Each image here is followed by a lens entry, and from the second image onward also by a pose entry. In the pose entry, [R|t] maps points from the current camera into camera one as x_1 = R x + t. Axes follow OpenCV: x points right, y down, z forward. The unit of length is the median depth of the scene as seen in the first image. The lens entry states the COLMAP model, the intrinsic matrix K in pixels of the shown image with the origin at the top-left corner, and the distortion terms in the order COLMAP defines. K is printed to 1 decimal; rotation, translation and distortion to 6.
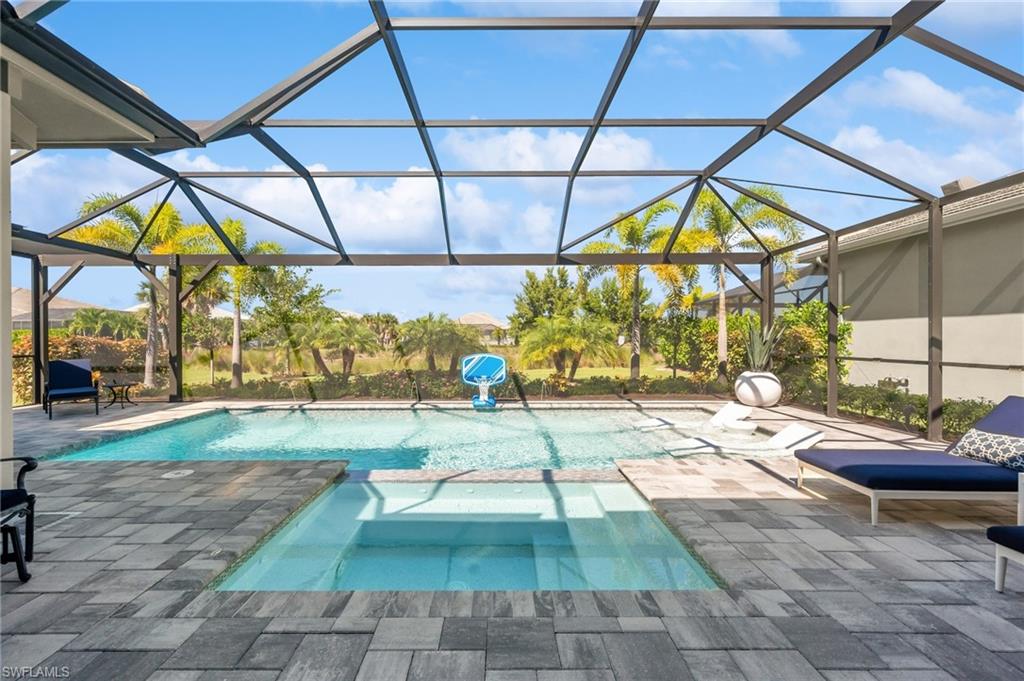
lens RADIAL K [[413.2, 0, 500.9], [0, 413.2, 341.0], [0, 0, 1]] dist [0.001427, -0.000801]
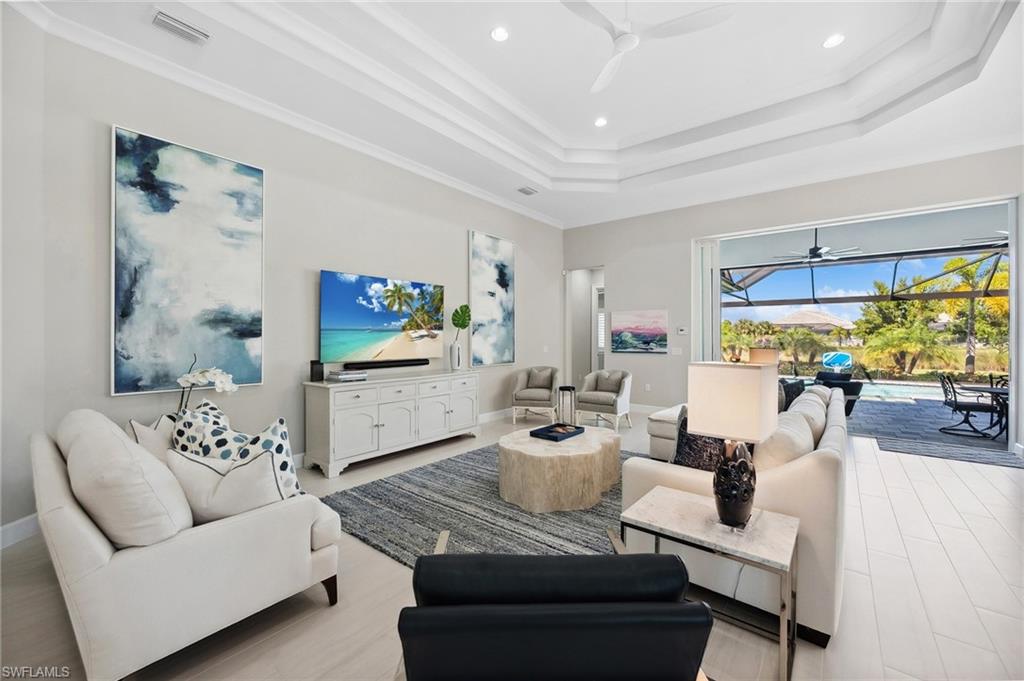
lens RADIAL K [[413.2, 0, 512.5], [0, 413.2, 333.7], [0, 0, 1]] dist [0.001427, -0.000801]
pose [[0.782670, -0.000341, -0.622437, -0.024292], [-0.008465, 0.999902, -0.011192, -0.017824], [0.622380, 0.014028, 0.782590, -1.315867]]
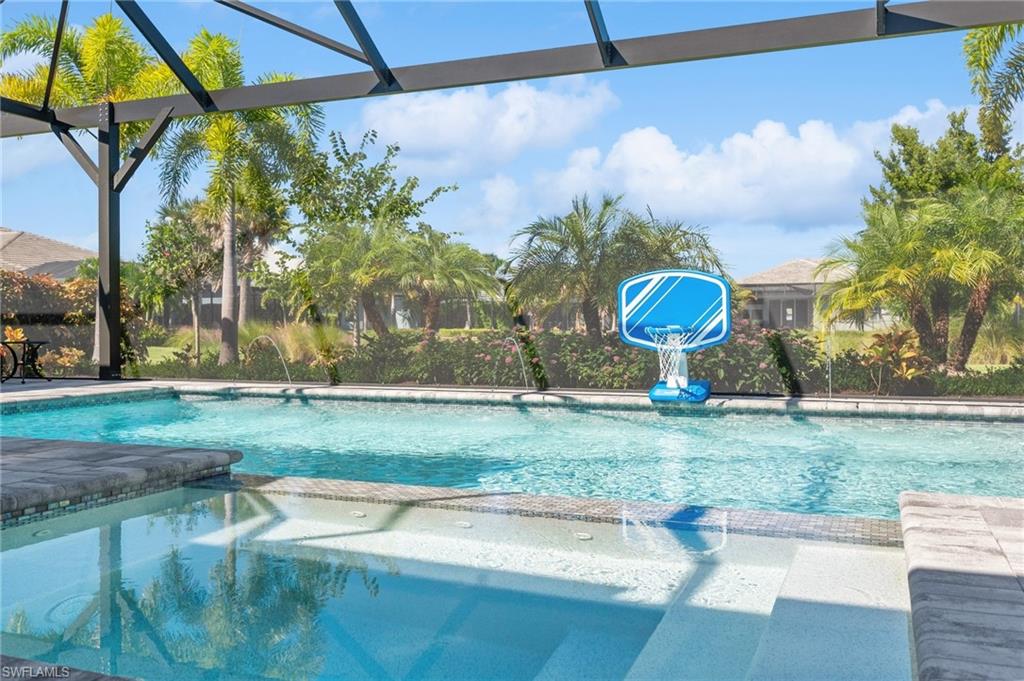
lens RADIAL K [[906.6, 0, 513.3], [0, 906.6, 311.8], [0, 0, 1]] dist [0.005416, -0.003162]
pose [[0.925862, -0.006402, -0.377807, 0.138774], [-0.001483, 0.999787, -0.020576, 0.083528], [0.377859, 0.019611, 0.925656, 0.112740]]
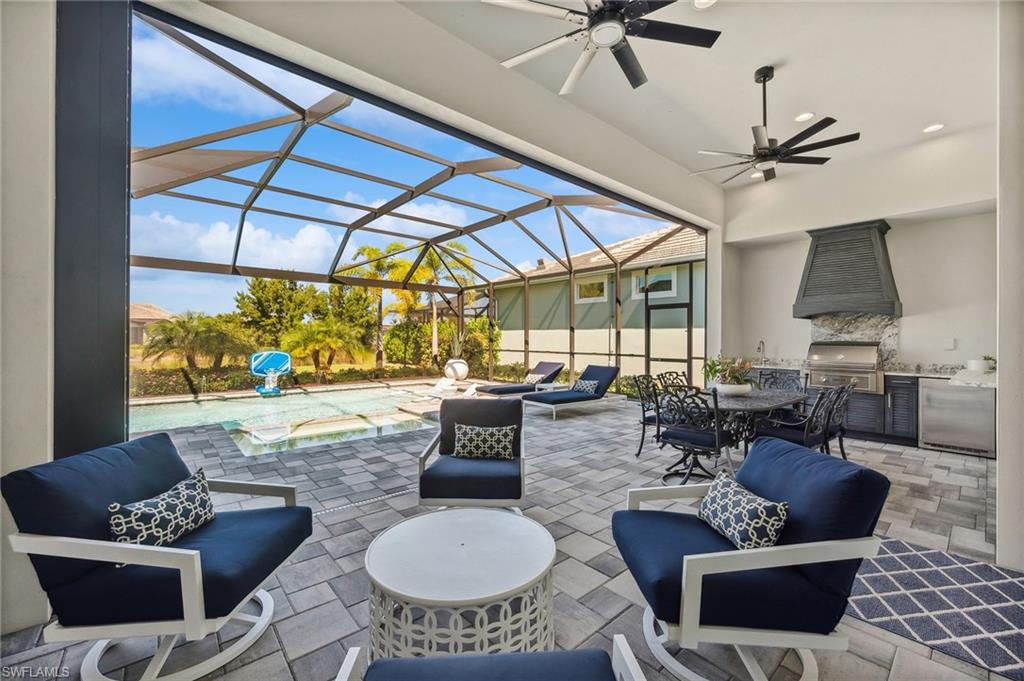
lens RADIAL K [[413.2, 0, 508.4], [0, 413.2, 340.0], [0, 0, 1]] dist [0.001427, -0.000801]
pose [[0.762926, 0.003561, 0.646477, -0.283229], [-0.002268, 0.999993, -0.002832, -0.000142], [-0.646482, 0.000694, 0.762929, -0.389924]]
